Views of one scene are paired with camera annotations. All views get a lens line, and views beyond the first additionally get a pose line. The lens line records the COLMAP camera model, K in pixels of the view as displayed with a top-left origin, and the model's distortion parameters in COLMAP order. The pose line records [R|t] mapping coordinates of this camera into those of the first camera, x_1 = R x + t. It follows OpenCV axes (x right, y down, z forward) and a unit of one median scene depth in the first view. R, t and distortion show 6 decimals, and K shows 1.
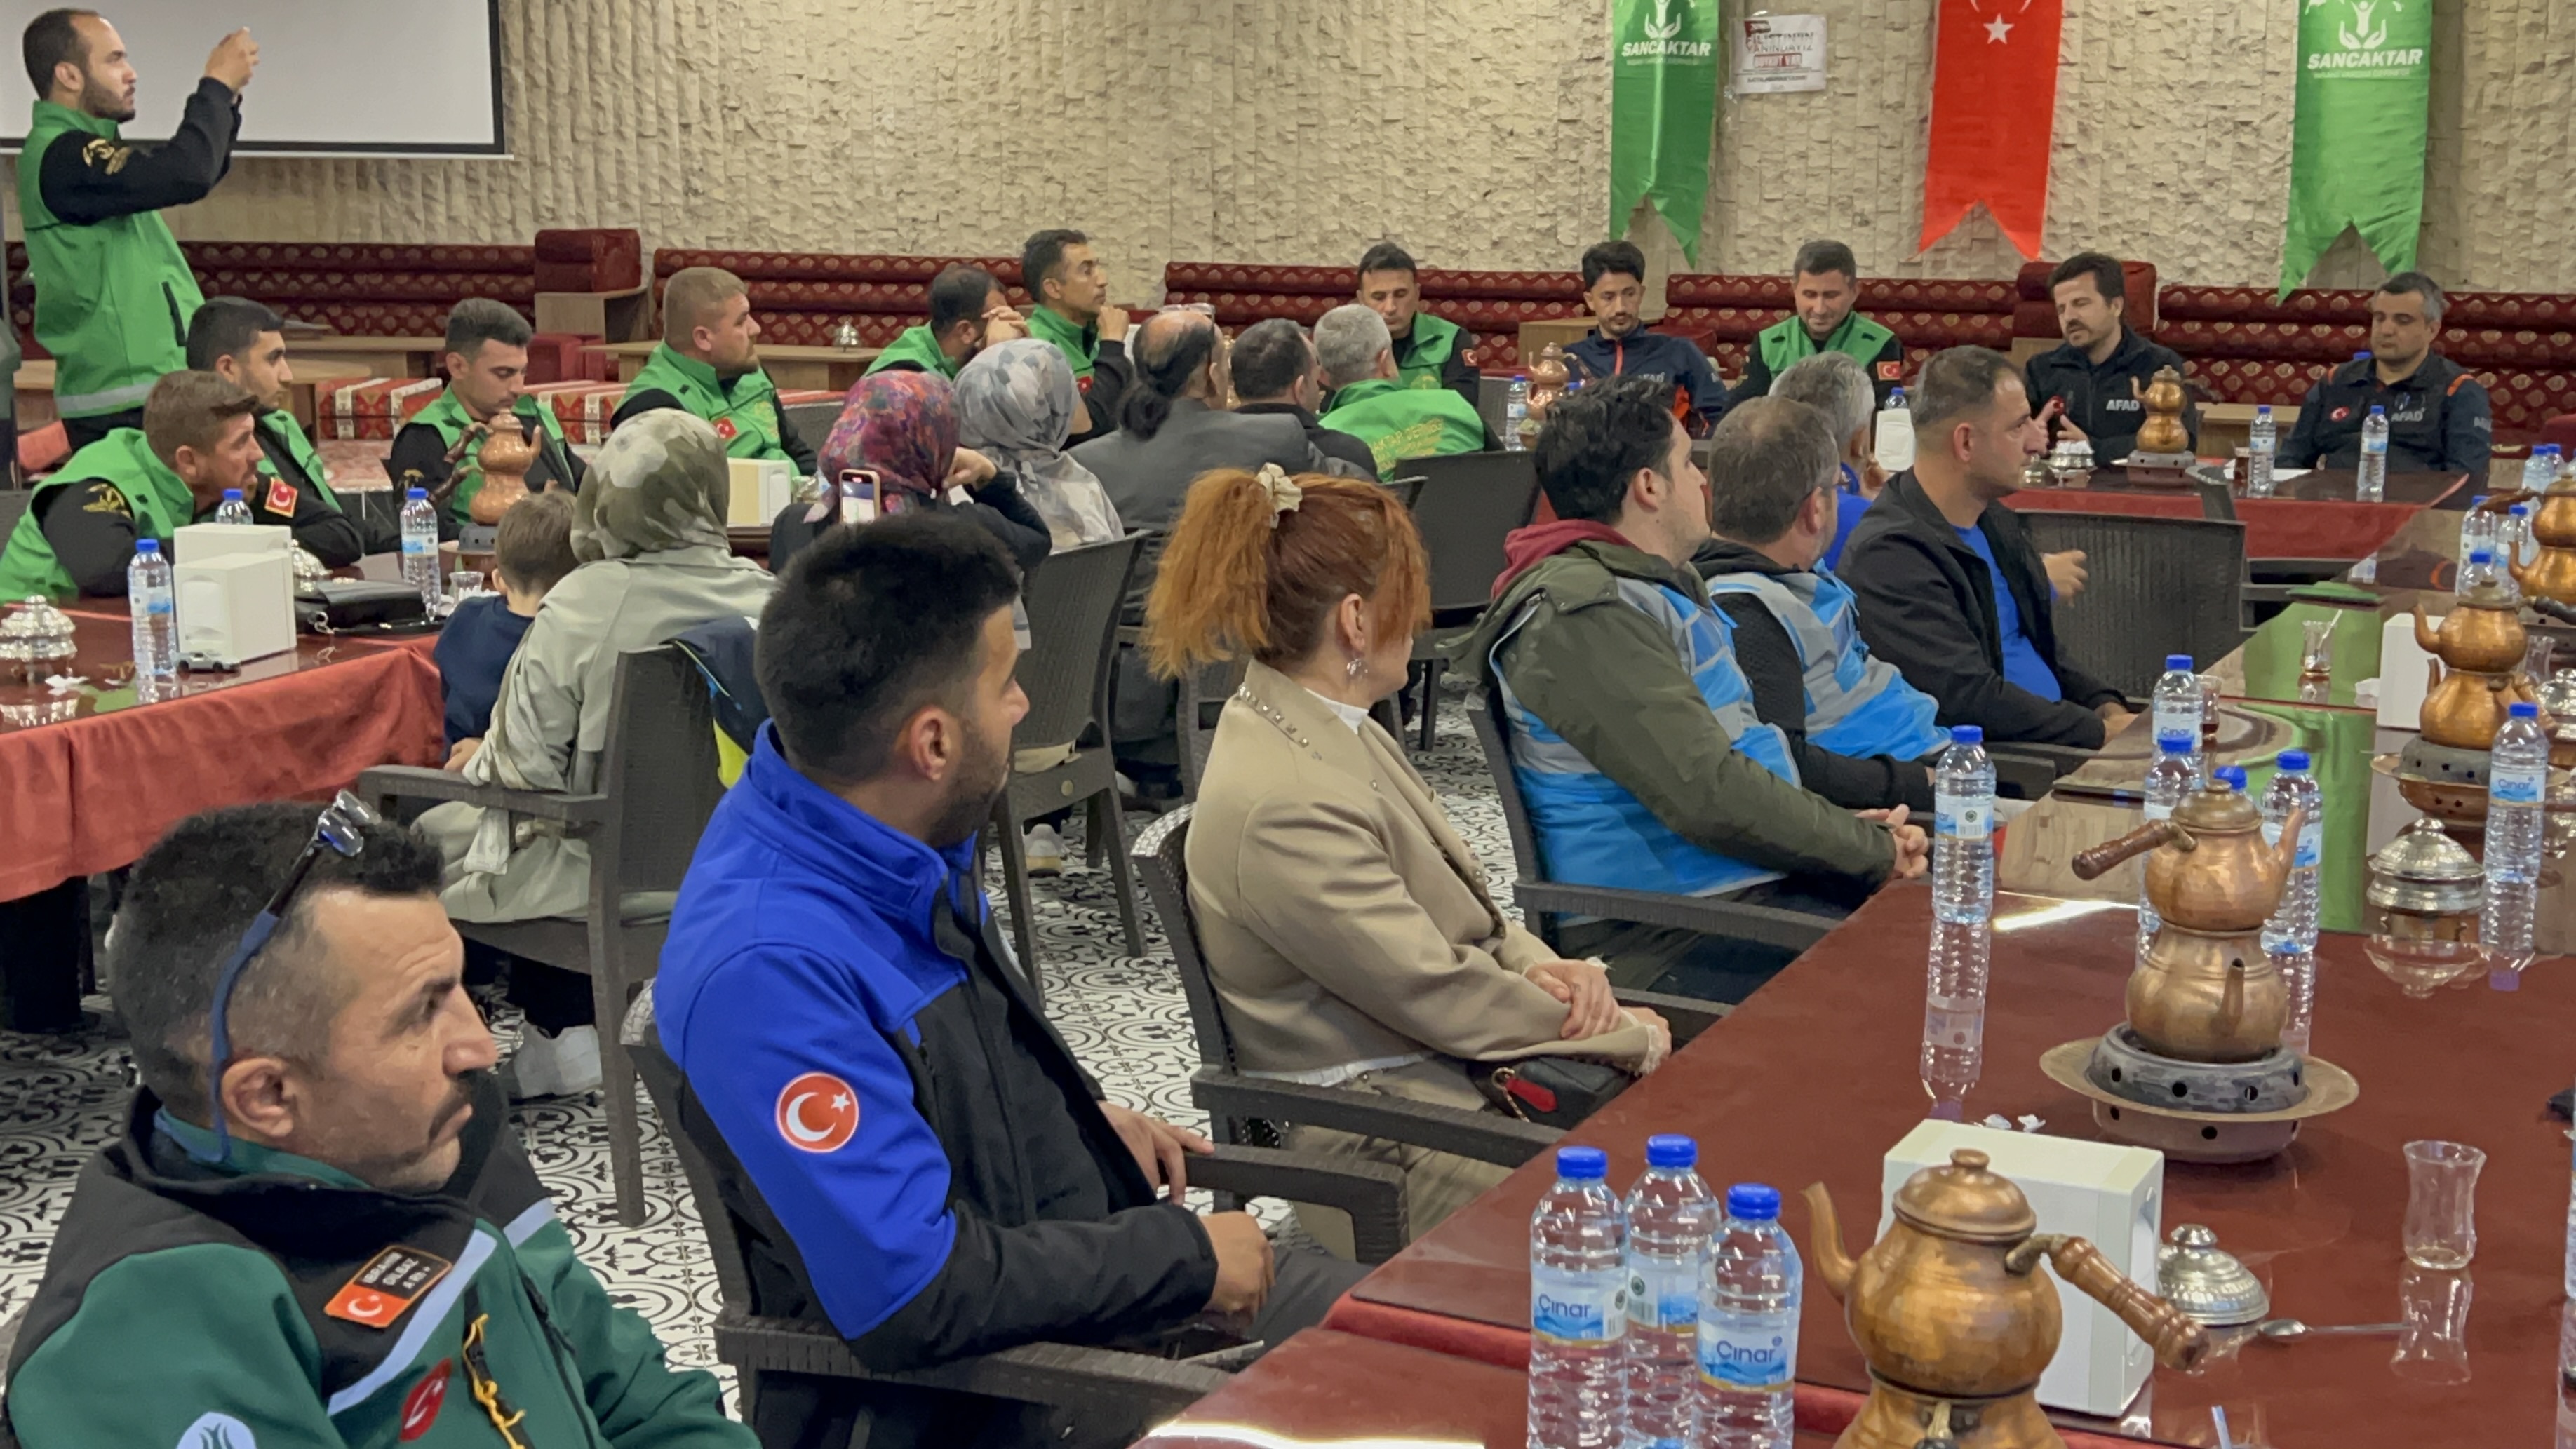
lens RADIAL K [[3302.0, 0, 1324.8], [0, 3302.0, 777.4], [0, 0, 1]] dist [0.093307, 0.000000]
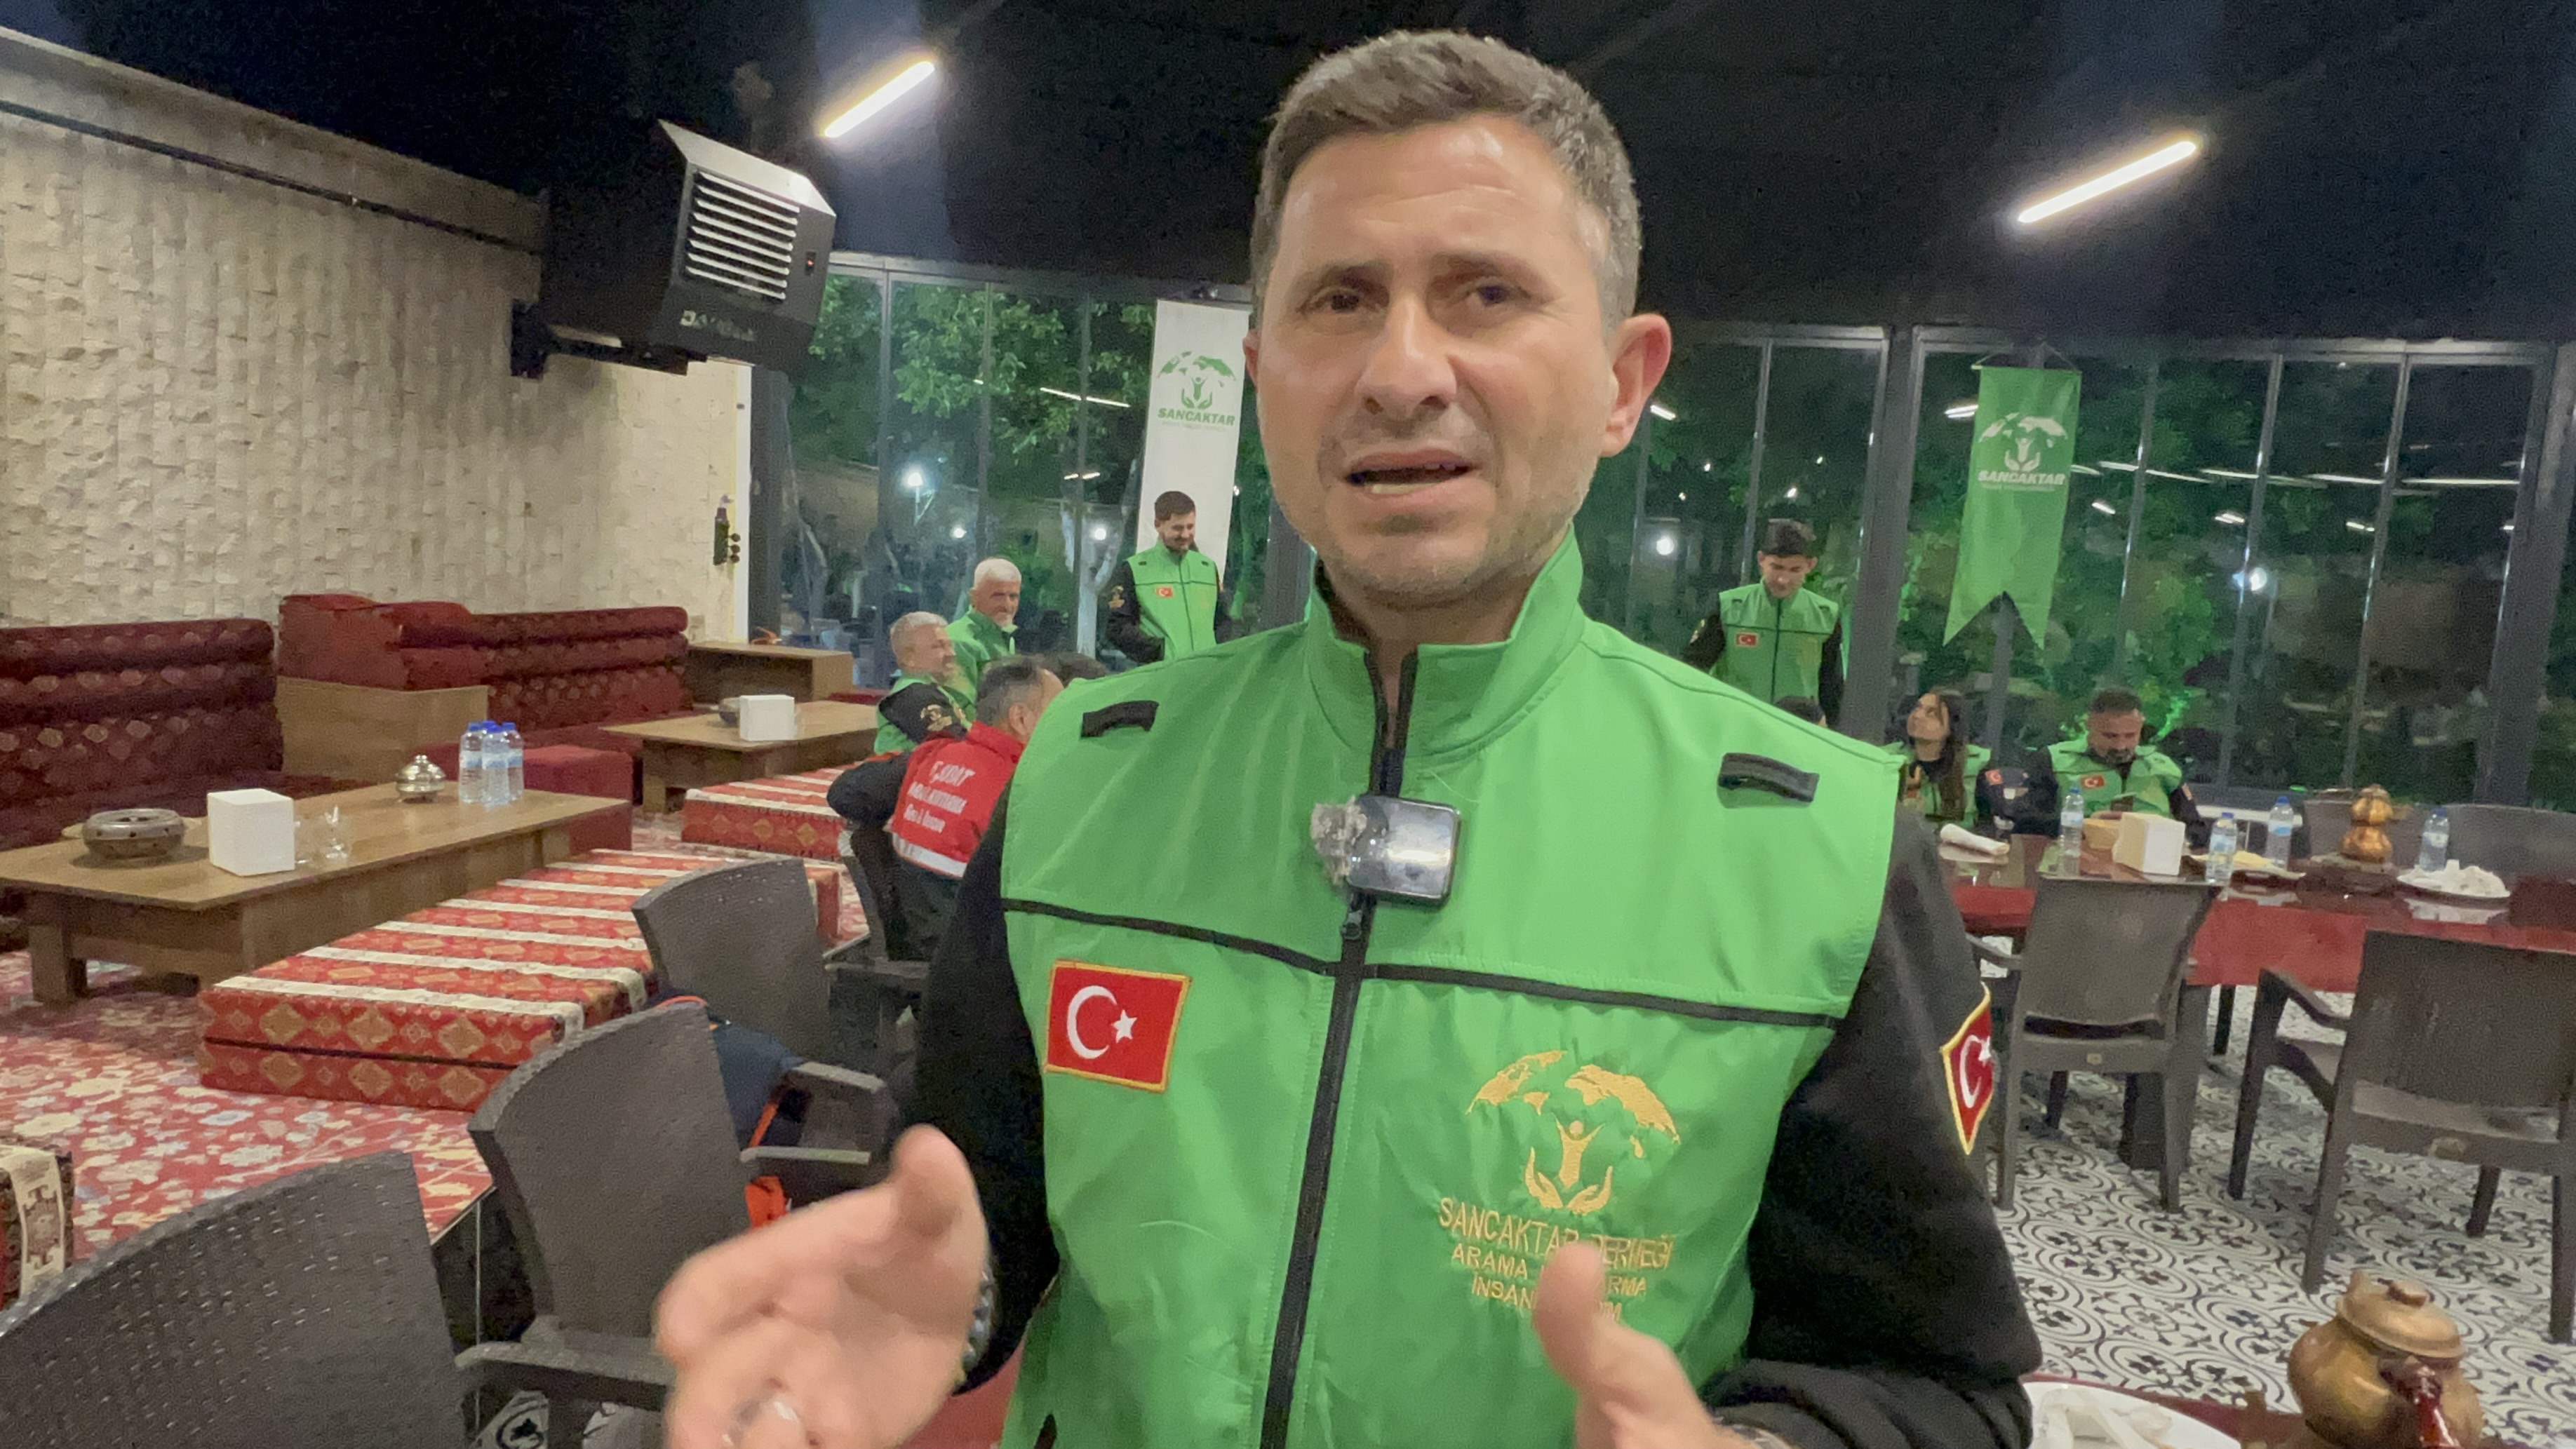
lens RADIAL K [[1438.8, 0, 1299.0], [0, 1438.8, 718.6], [0, 0, 1]] dist [-0.004015, -0.001201]
pose [[-0.314021, -0.138877, 0.939204, -0.066929], [0.116390, 0.976151, 0.183255, -0.136189], [-0.942255, 0.166859, -0.290368, 0.736564]]
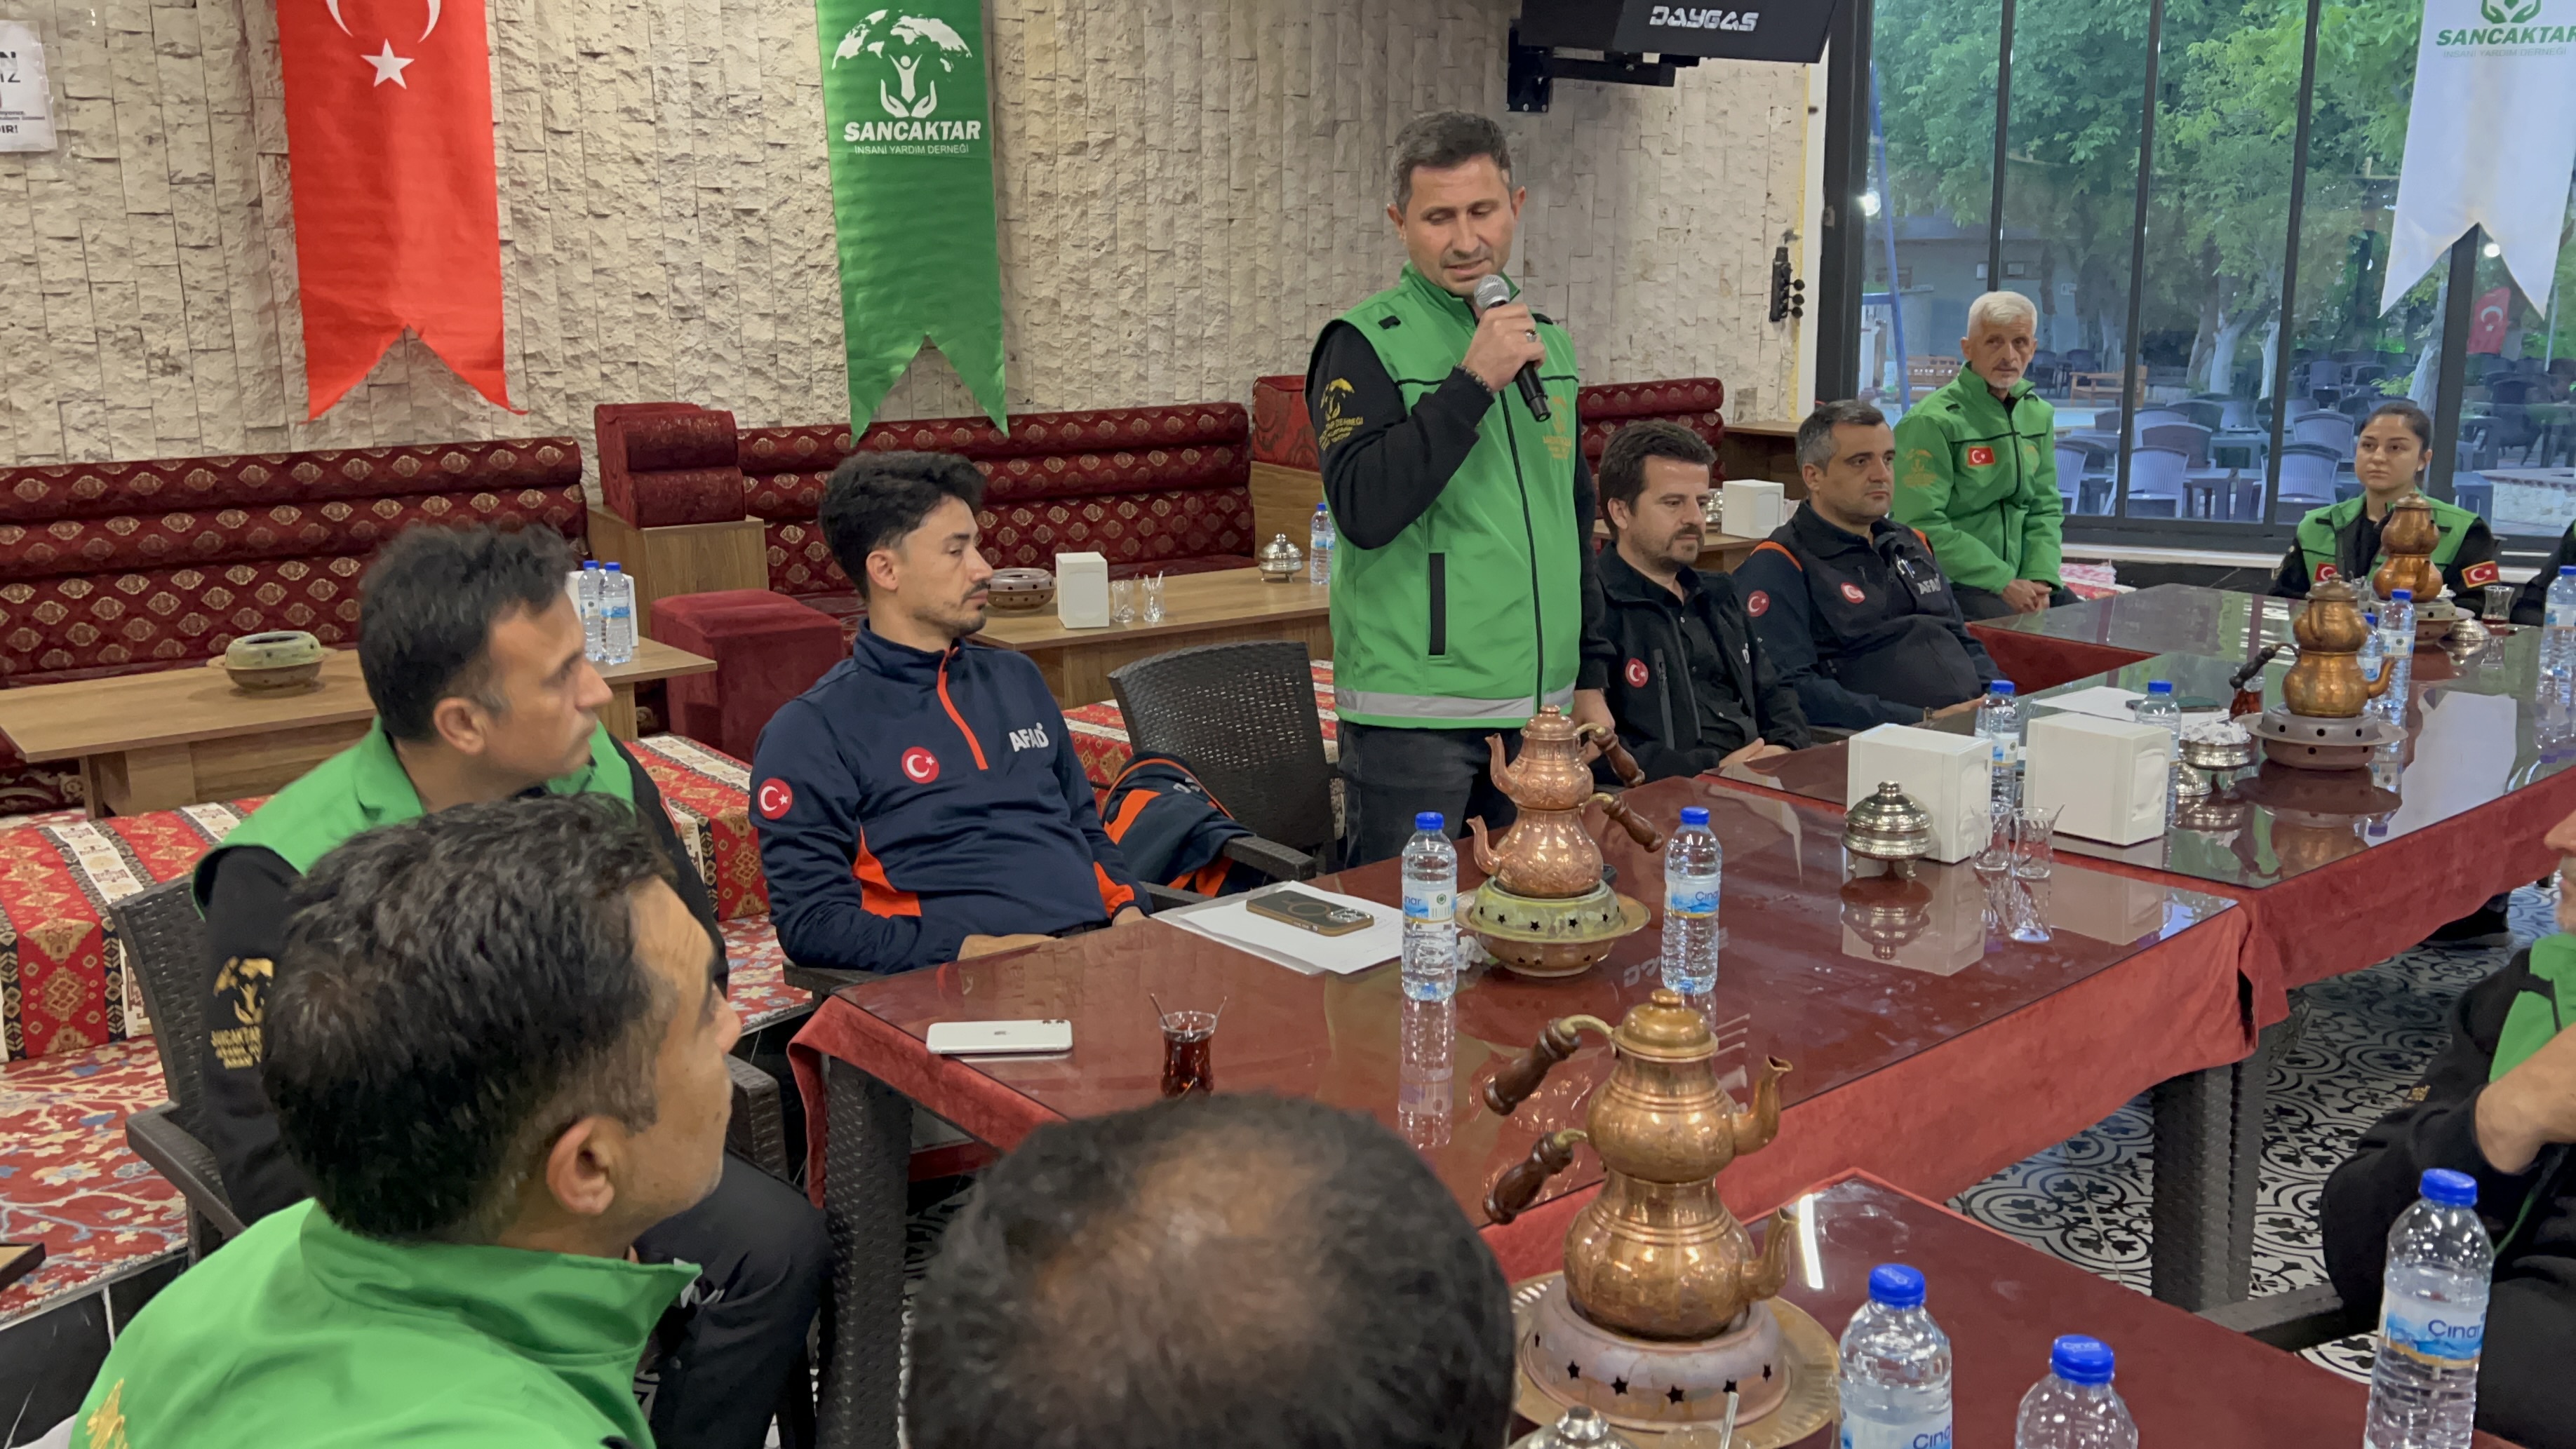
lens RADIAL K [[2131.2, 0, 1317.0], [0, 2131.2, 729.1], [0, 0, 1]] dist [0.049541, -0.063269]
pose [[0.416876, -0.208102, 0.884821, -0.116196], [0.186783, 0.972278, 0.140670, -0.117227], [-0.889565, 0.106627, 0.444190, 0.633361]]
